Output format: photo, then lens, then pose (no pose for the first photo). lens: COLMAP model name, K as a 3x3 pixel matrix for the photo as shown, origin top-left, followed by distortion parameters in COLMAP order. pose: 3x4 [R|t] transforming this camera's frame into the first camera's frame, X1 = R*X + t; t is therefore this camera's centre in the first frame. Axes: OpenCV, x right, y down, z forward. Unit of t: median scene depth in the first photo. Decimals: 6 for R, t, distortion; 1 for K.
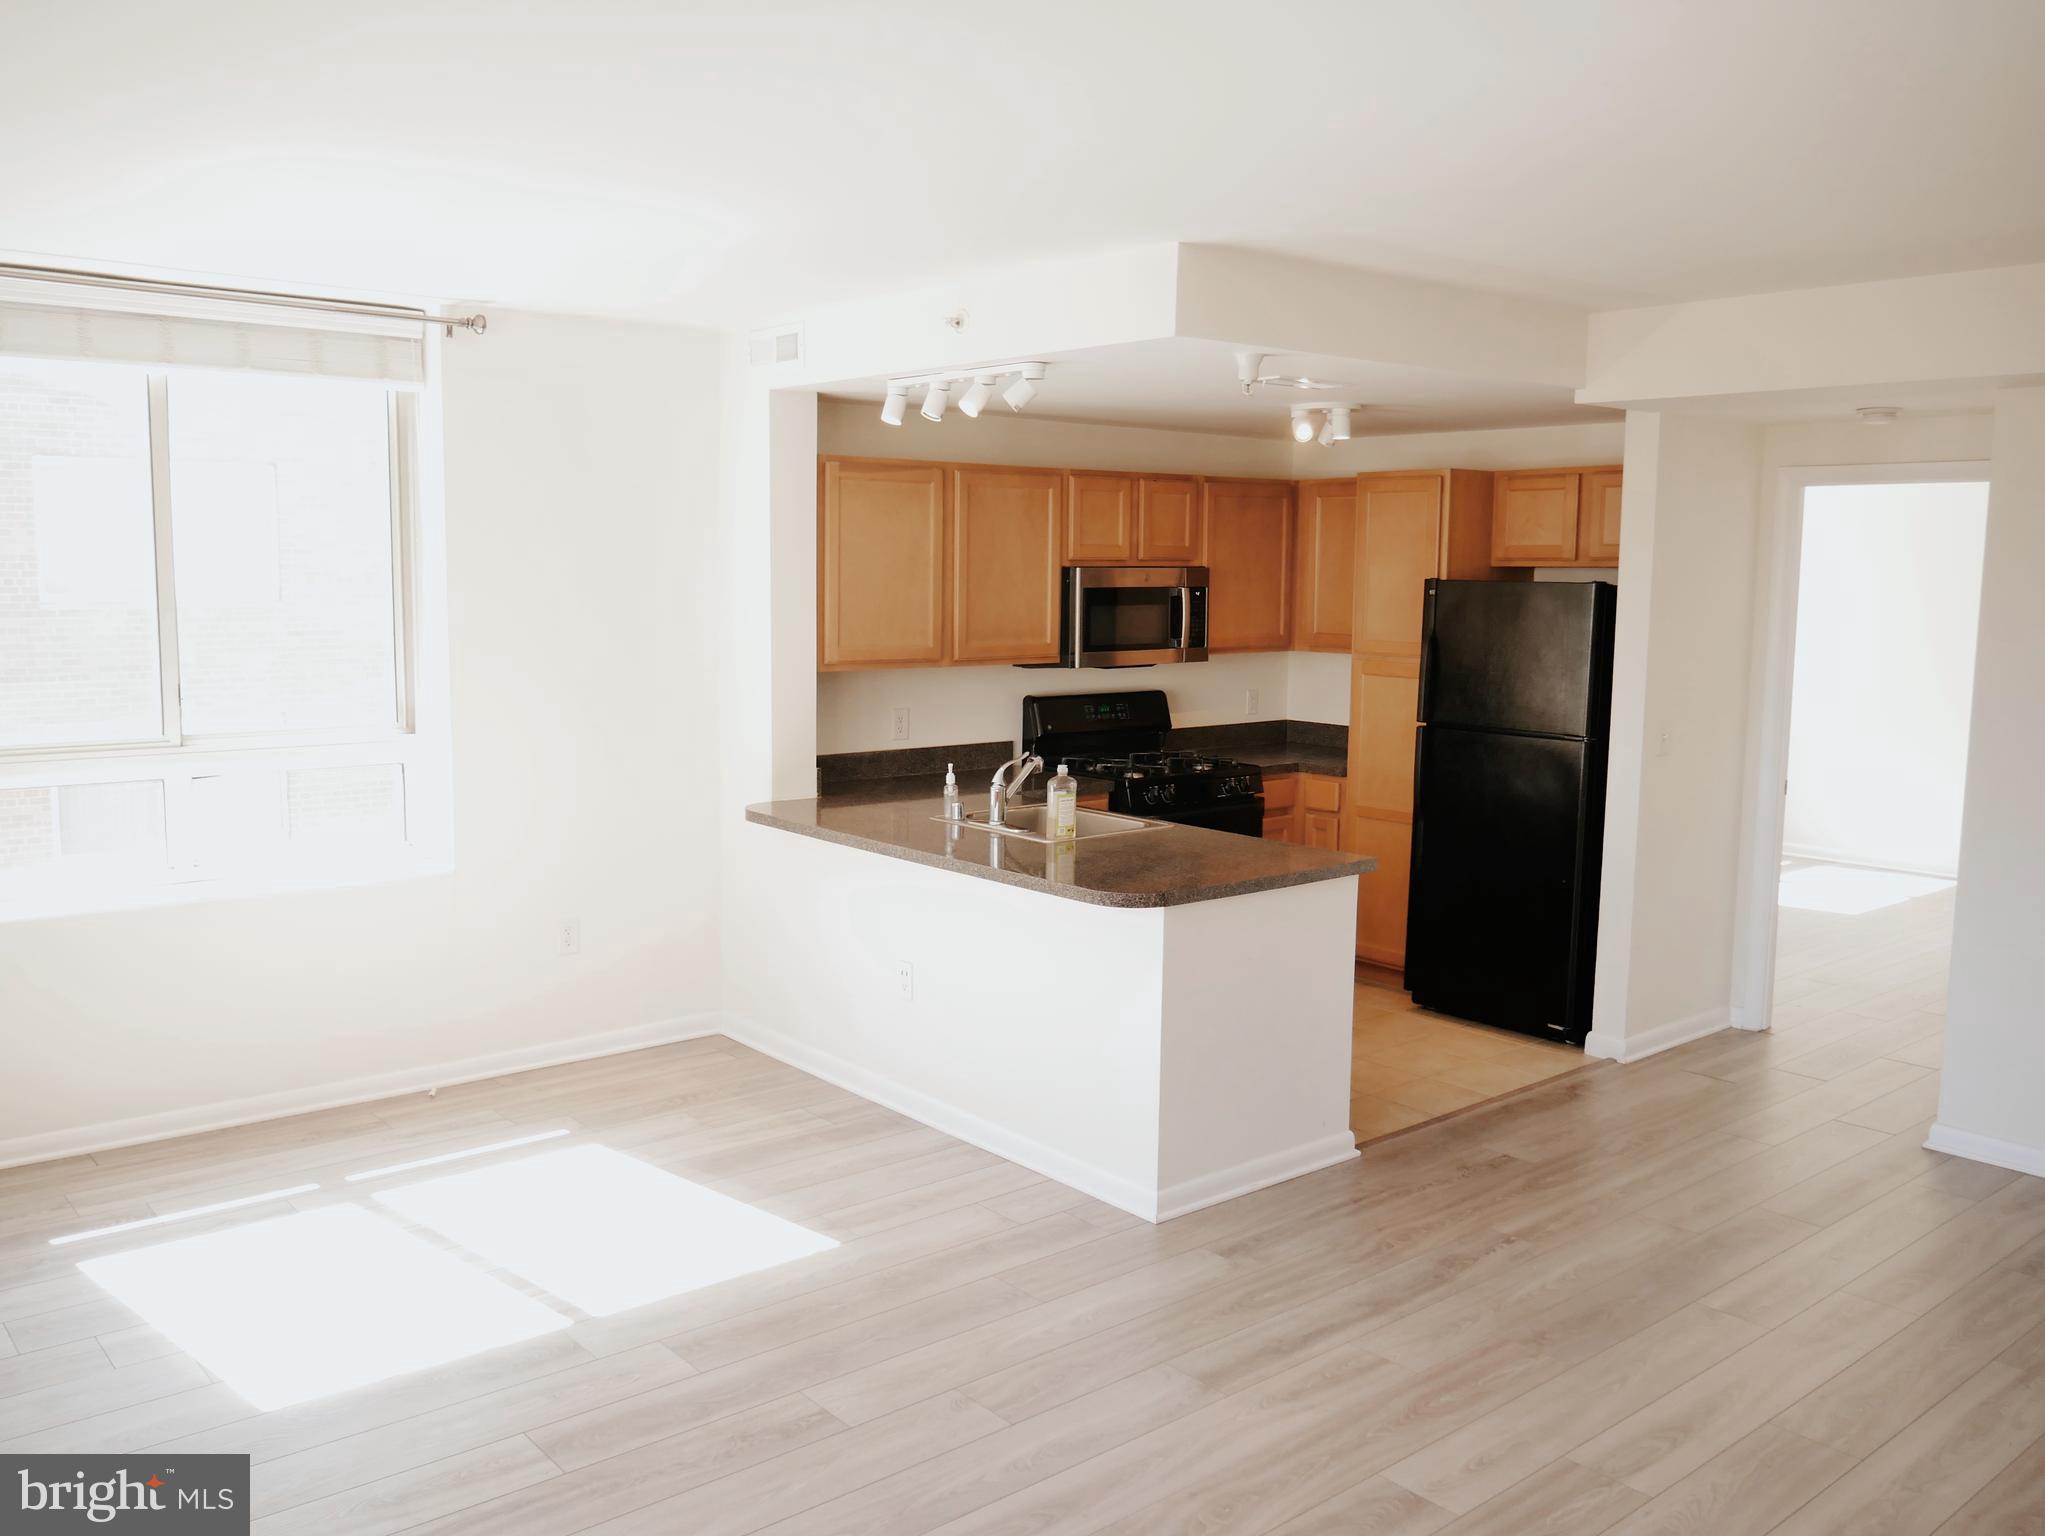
lens RADIAL K [[1690.8, 0, 1038.9], [0, 1690.8, 762.8], [0, 0, 1]] dist [-0.017021, 0.004521]
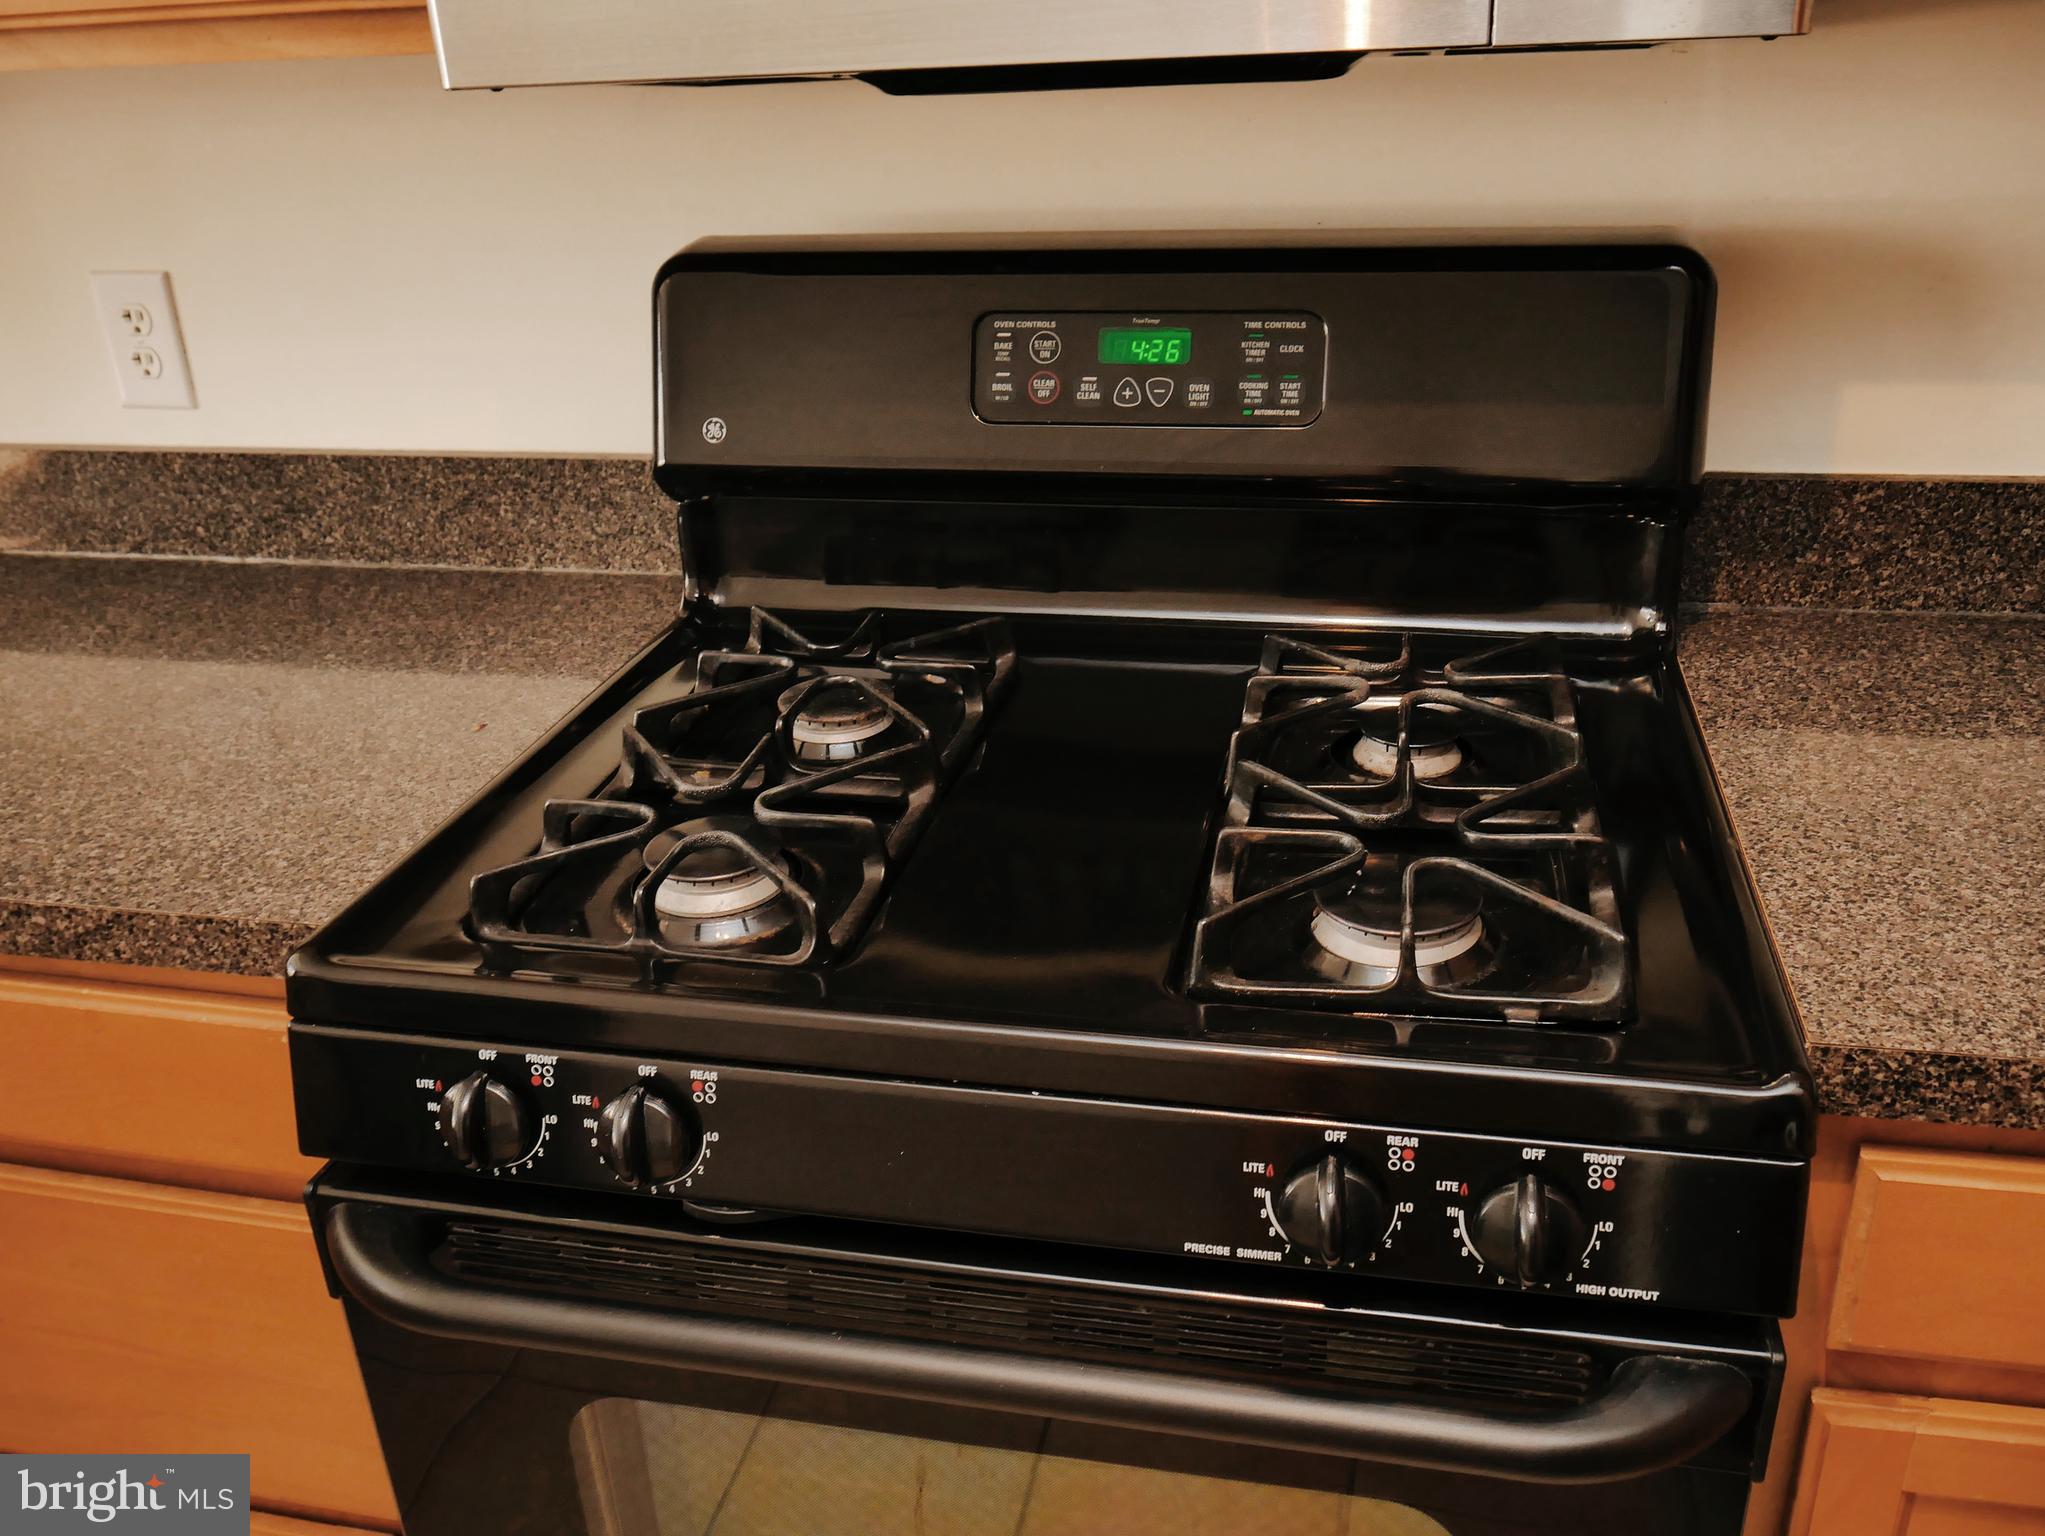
lens RADIAL K [[1690.8, 0, 1021.9], [0, 1690.8, 766.4], [0, 0, 1]] dist [-0.017021, 0.004521]
pose [[0.608238, 0.304035, -0.733218, 0.180399], [-0.046631, 0.935826, 0.349365, -0.055085], [0.792384, -0.178306, 0.583382, 0.957125]]
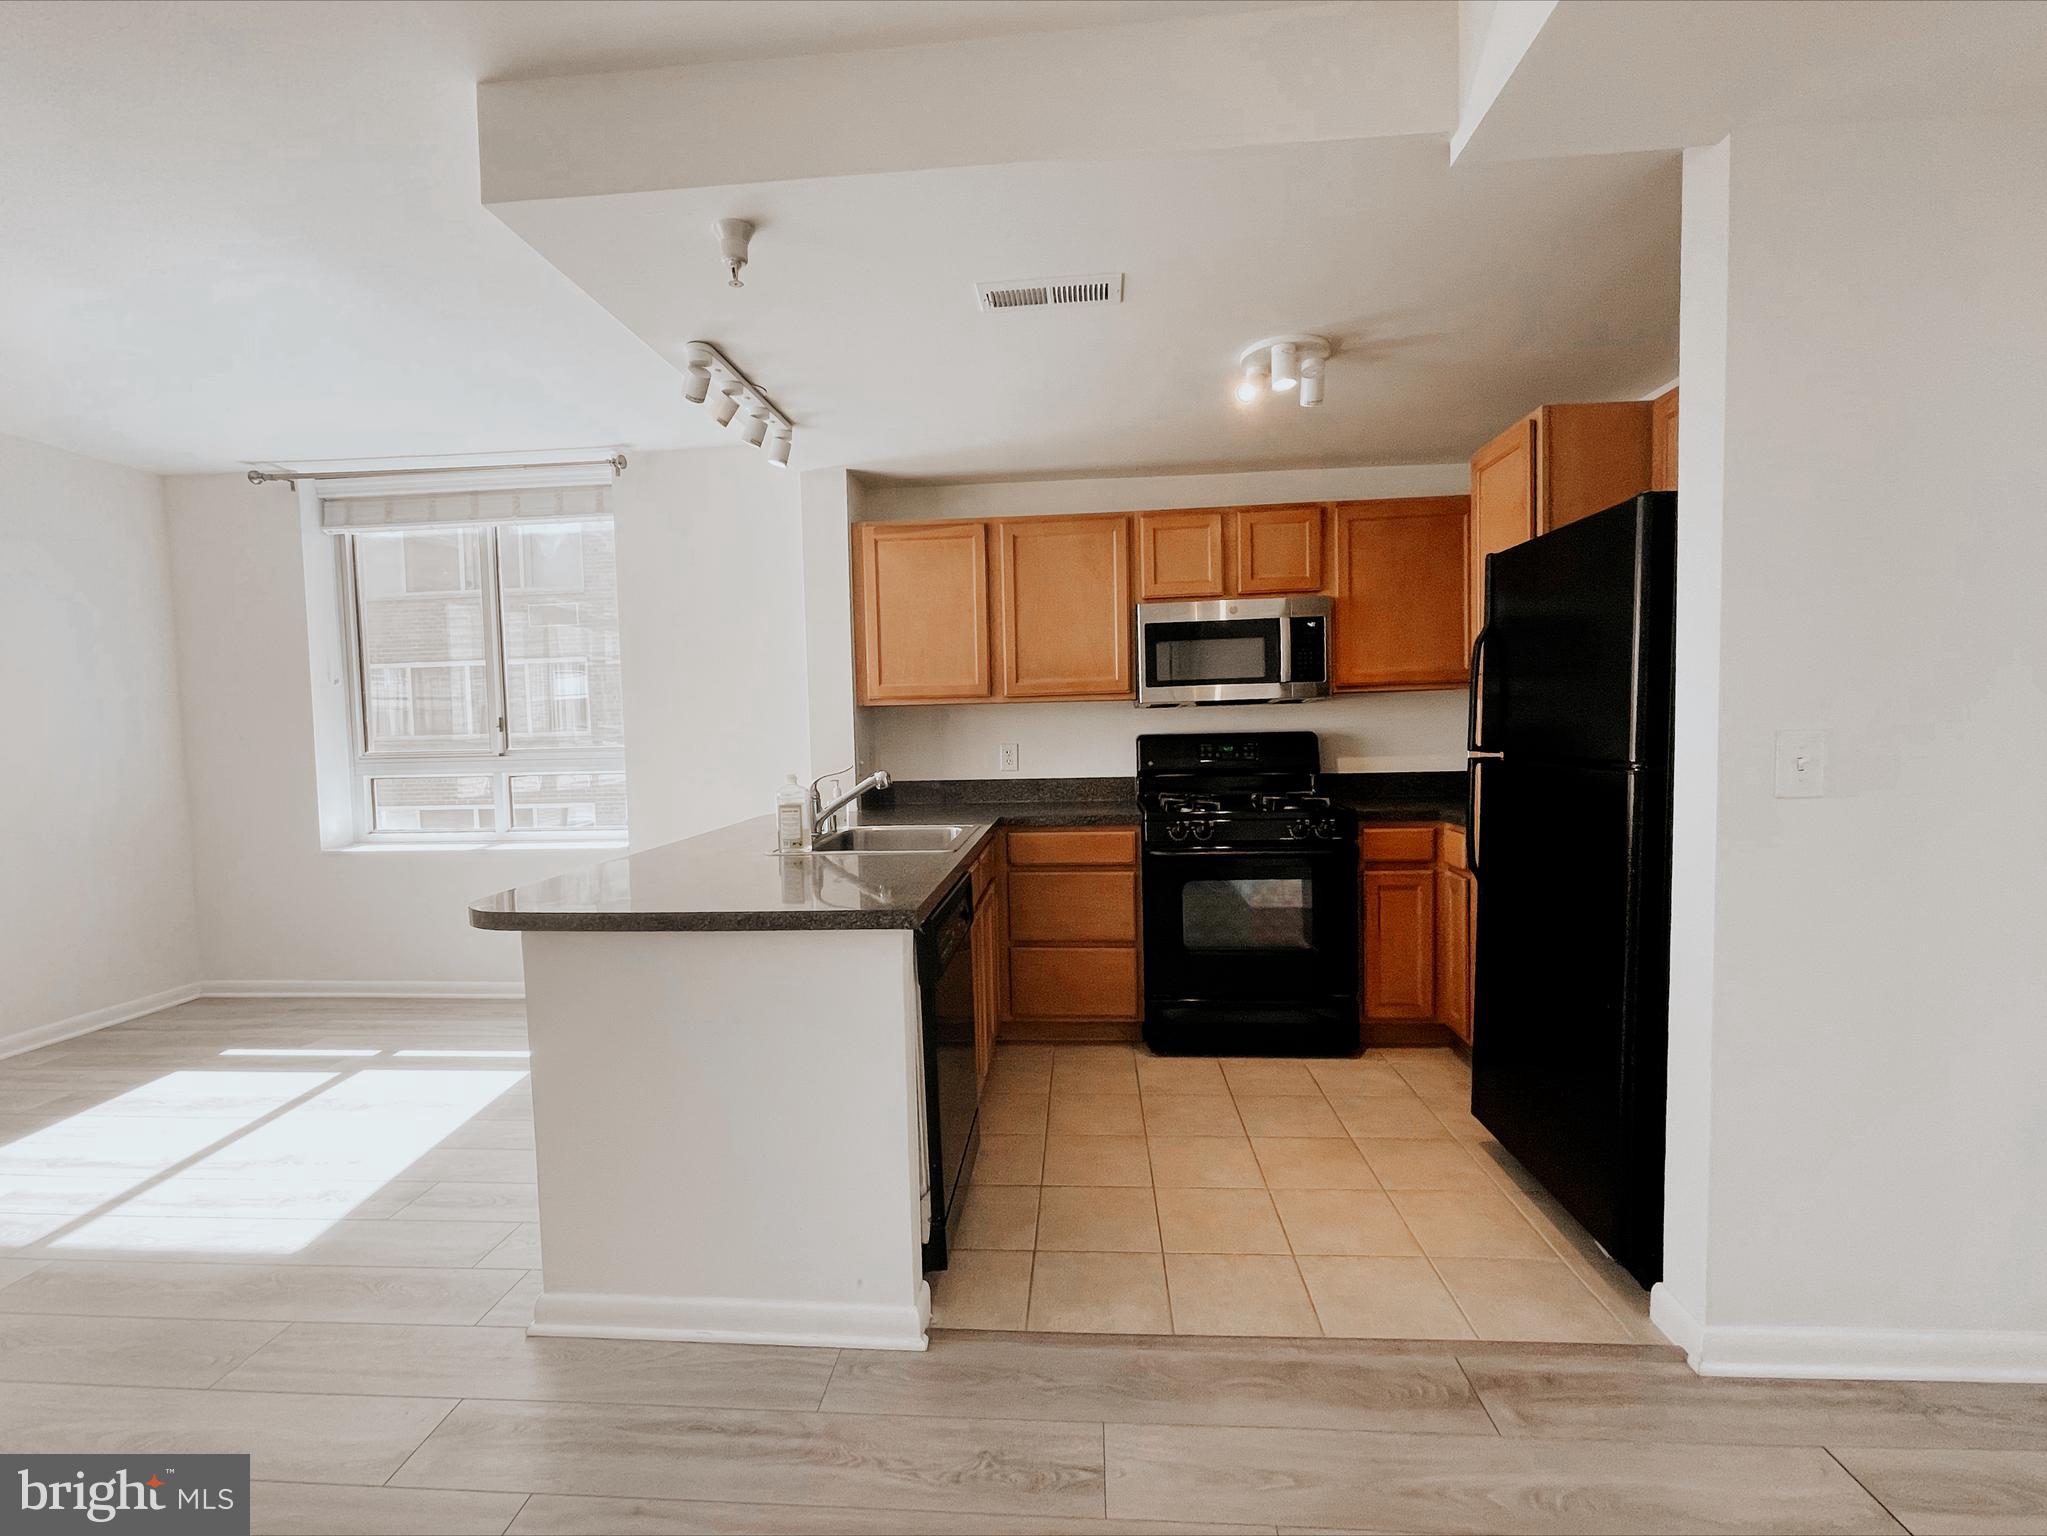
lens RADIAL K [[900.6, 0, 1016.7], [0, 900.6, 768.2], [0, 0, 1]] dist [-0.000207, 0.000001]
pose [[0.709777, 0.007247, -0.704389, 0.356038], [-0.051872, 0.997770, -0.042004, 0.009718], [0.702514, 0.066352, 0.708571, 0.573766]]
